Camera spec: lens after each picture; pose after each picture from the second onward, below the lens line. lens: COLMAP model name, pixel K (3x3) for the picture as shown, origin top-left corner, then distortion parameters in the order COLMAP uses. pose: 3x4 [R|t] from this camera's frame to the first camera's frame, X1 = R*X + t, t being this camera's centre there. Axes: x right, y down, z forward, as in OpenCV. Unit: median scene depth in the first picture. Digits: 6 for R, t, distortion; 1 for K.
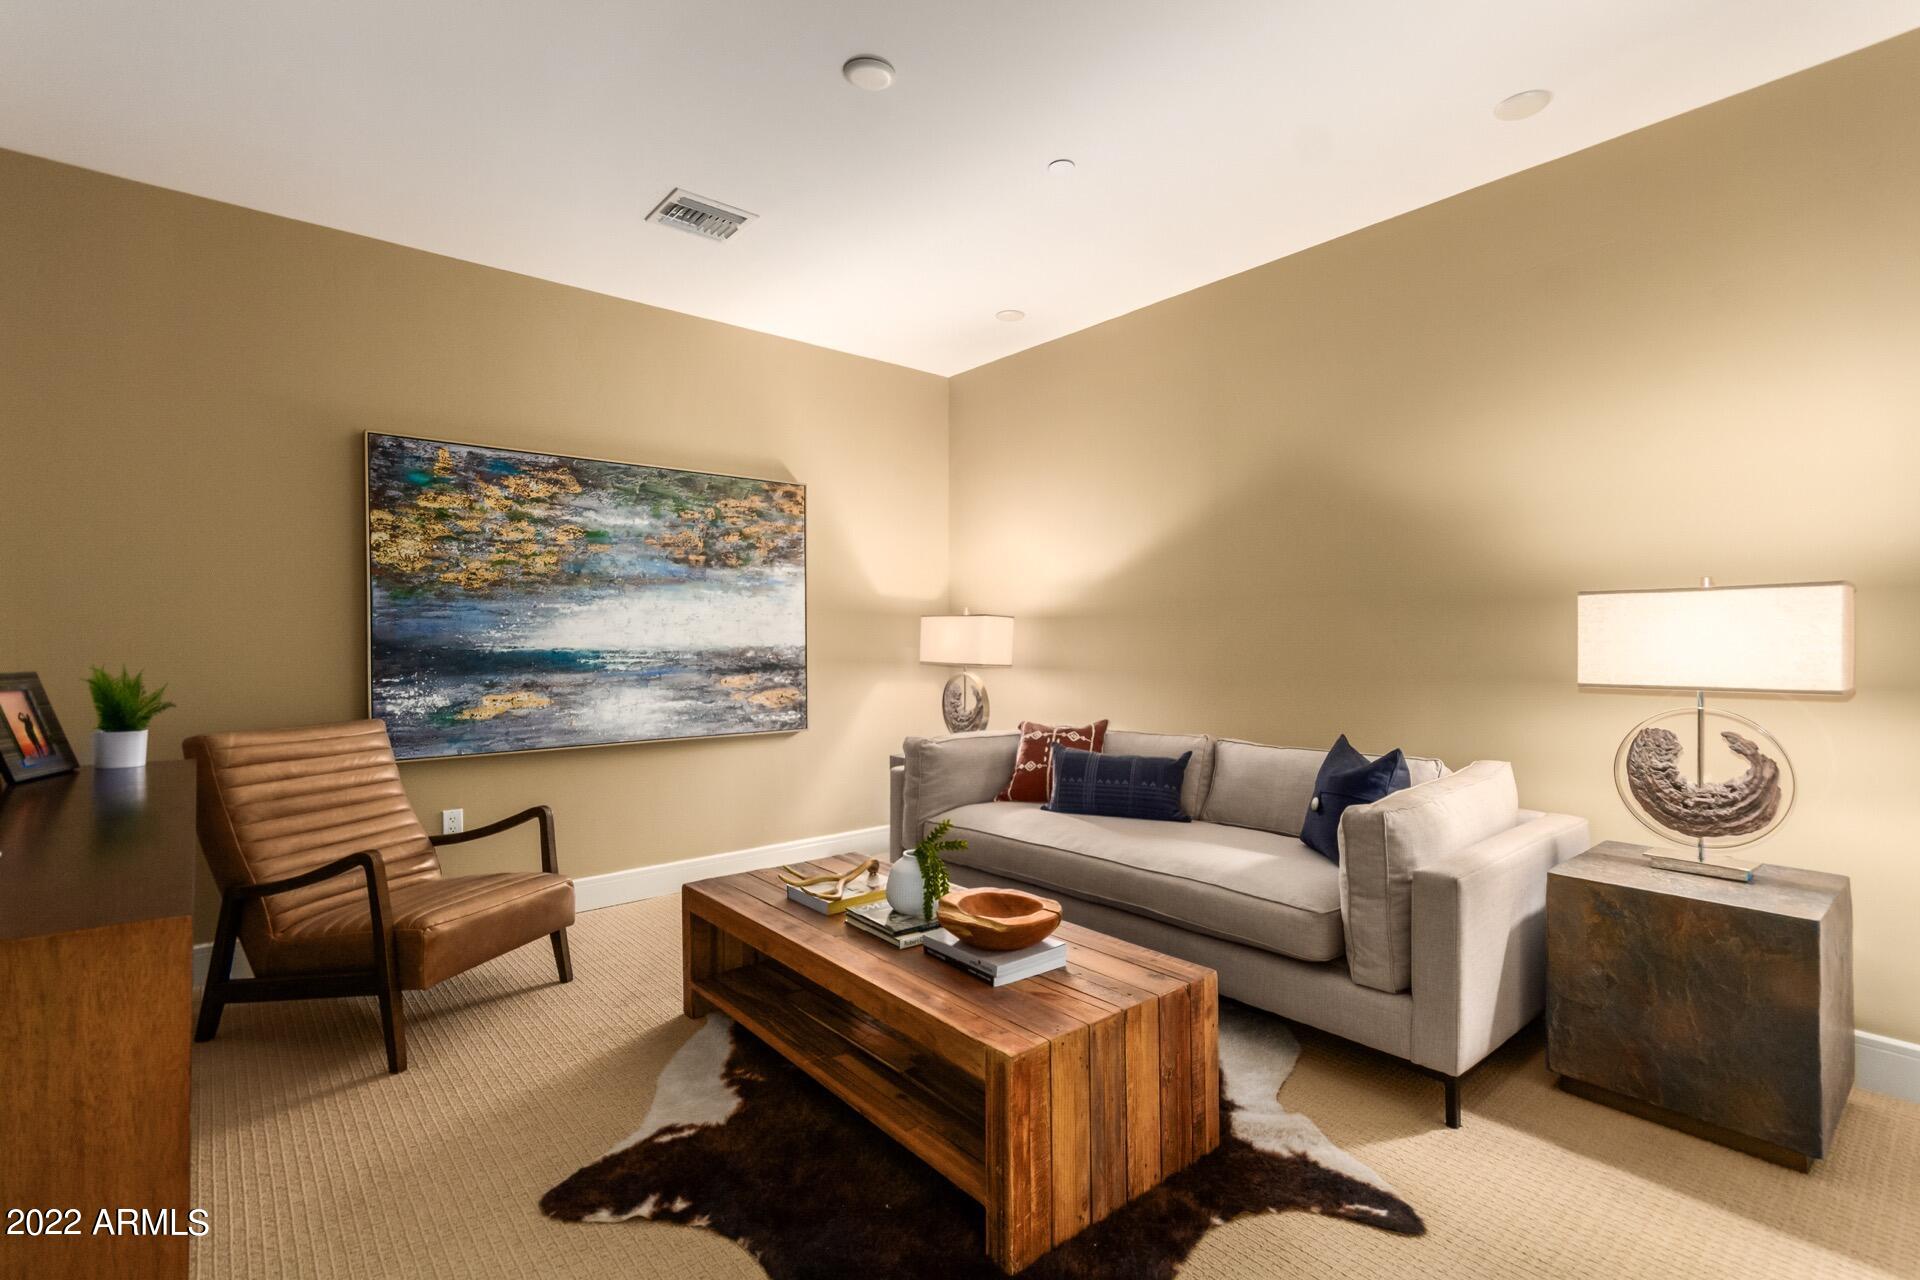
lens RADIAL K [[893.6, 0, 969.1], [0, 893.6, 640.6], [0, 0, 1]] dist [0.005362, 0.000355]
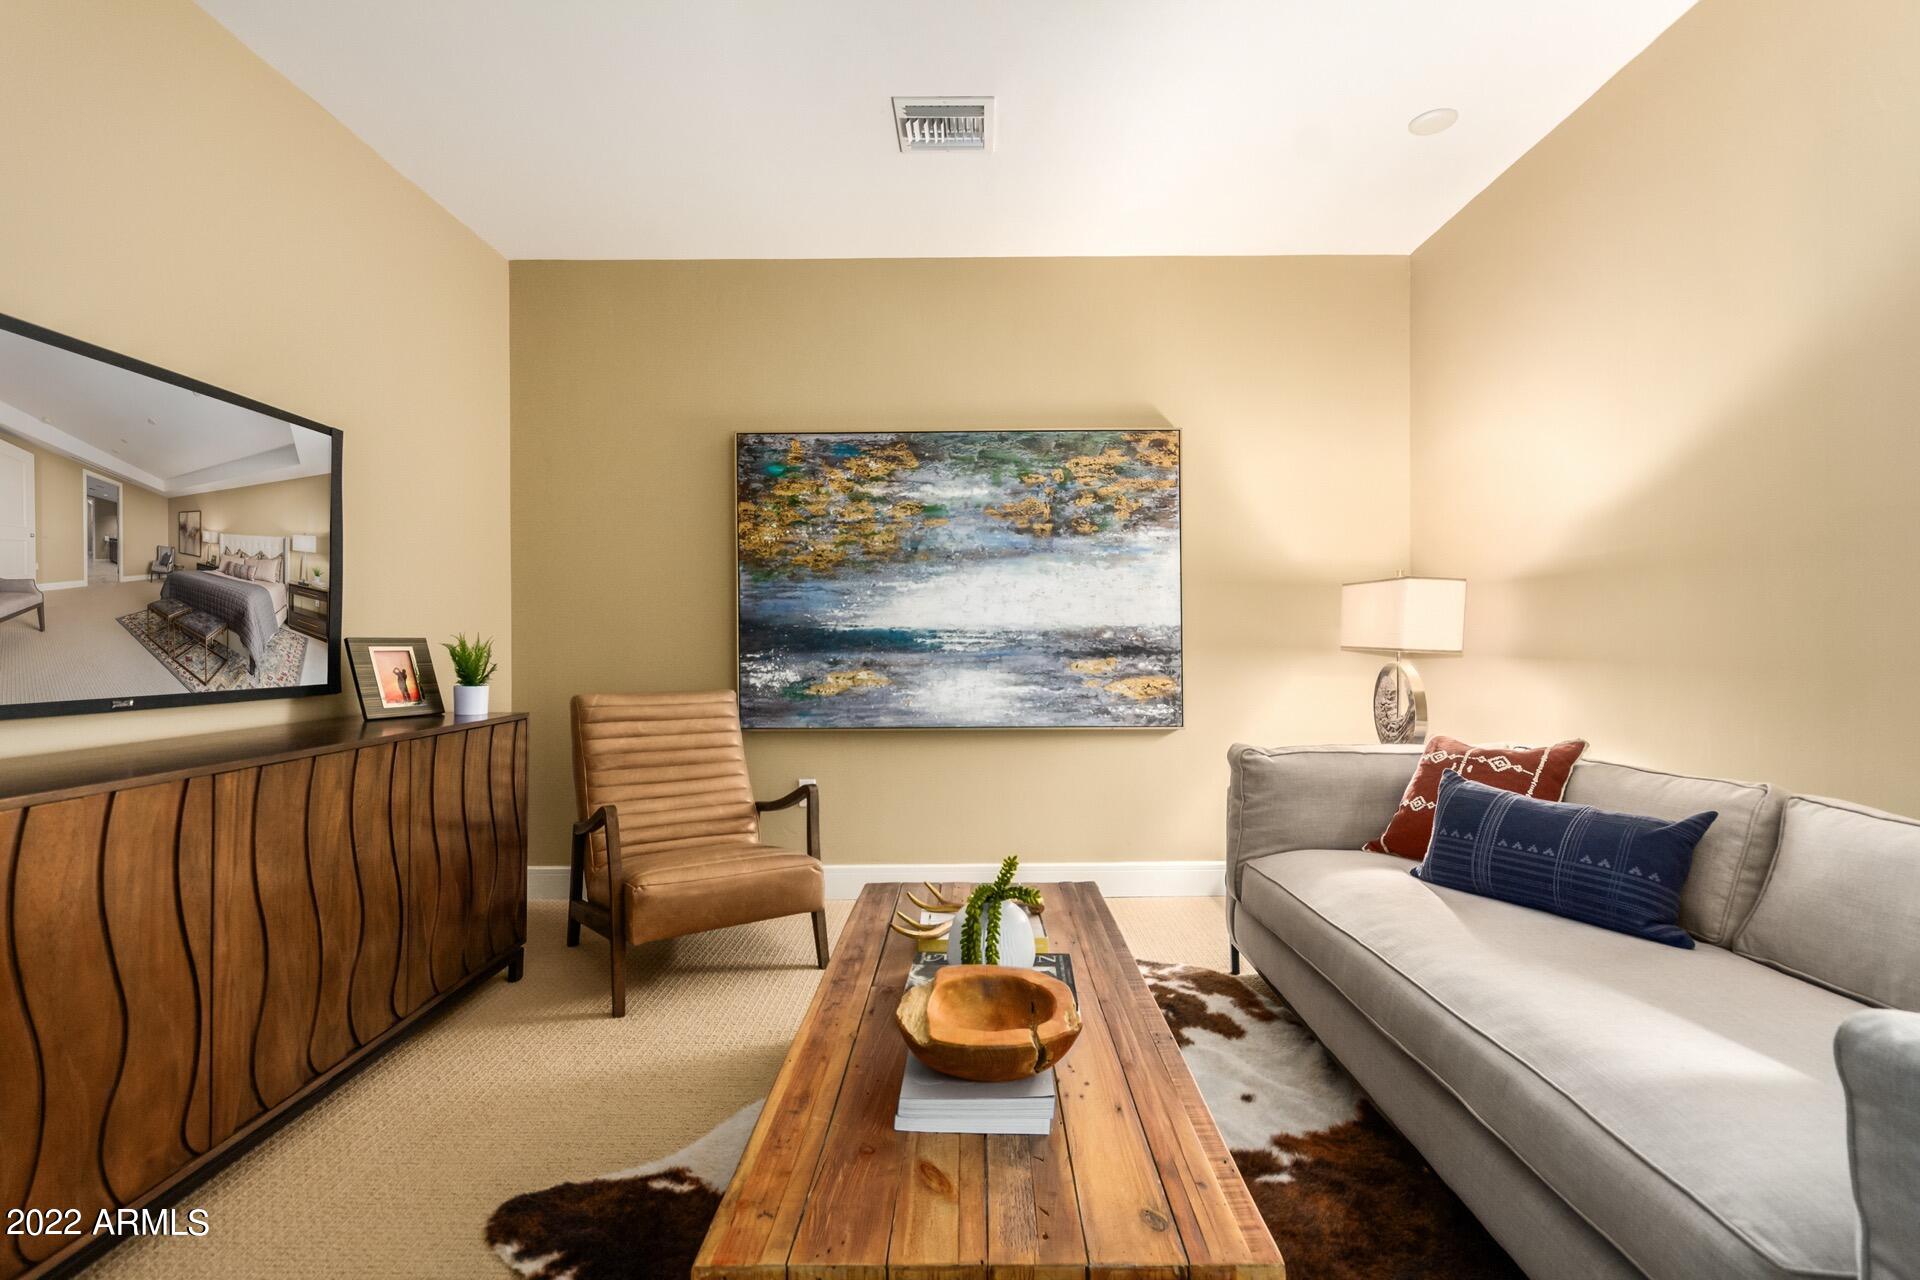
lens RADIAL K [[889.4, 0, 960.2], [0, 889.4, 644.7], [0, 0, 1]] dist [0.000112, 0.000773]
pose [[0.760542, 0.003685, -0.649278, 0.228995], [0.000728, 0.999978, 0.006528, 0.021231], [0.649288, -0.005438, 0.760523, 0.296256]]
